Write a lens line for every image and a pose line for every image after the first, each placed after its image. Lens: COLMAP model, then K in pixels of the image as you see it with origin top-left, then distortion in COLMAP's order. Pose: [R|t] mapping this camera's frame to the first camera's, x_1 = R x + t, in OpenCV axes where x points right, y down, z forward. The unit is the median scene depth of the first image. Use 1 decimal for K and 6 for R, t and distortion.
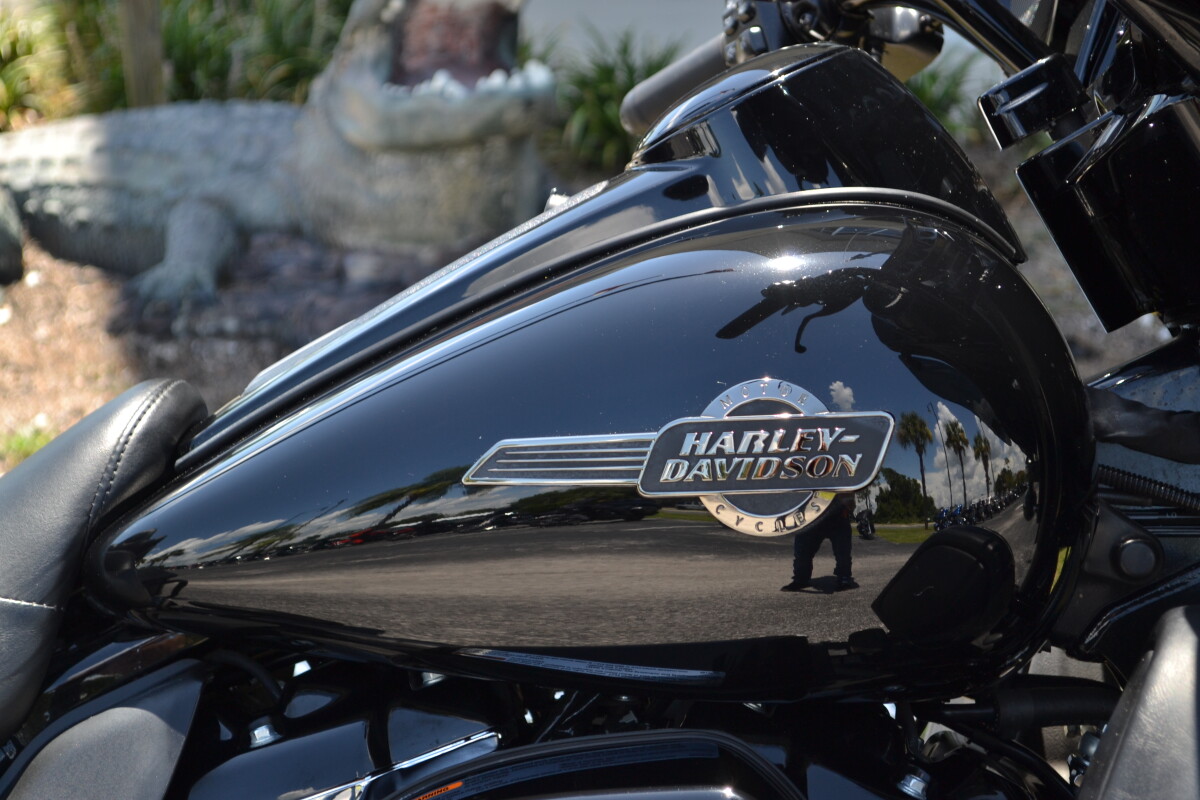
lens RADIAL K [[2881.1, 0, 601.7], [0, 2881.1, 404.4], [0, 0, 1]] dist [-0.019378, 0.000000]
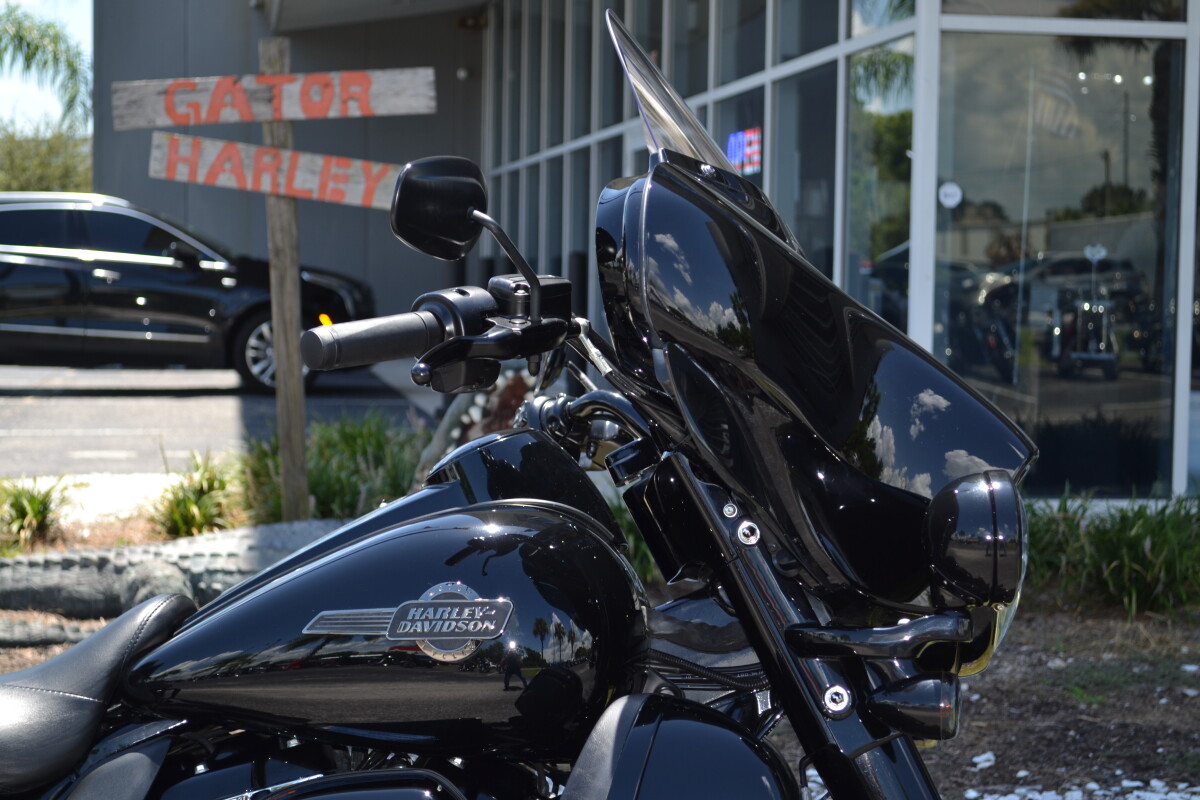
lens RADIAL K [[2298.0, 0, 604.0], [0, 2298.0, 399.5], [0, 0, 1]] dist [-0.001152, 0.000000]
pose [[0.998165, 0.031916, -0.051455, 0.222677], [-0.040571, 0.983360, -0.177080, 0.133652], [0.044947, 0.178843, 0.982850, -0.540129]]
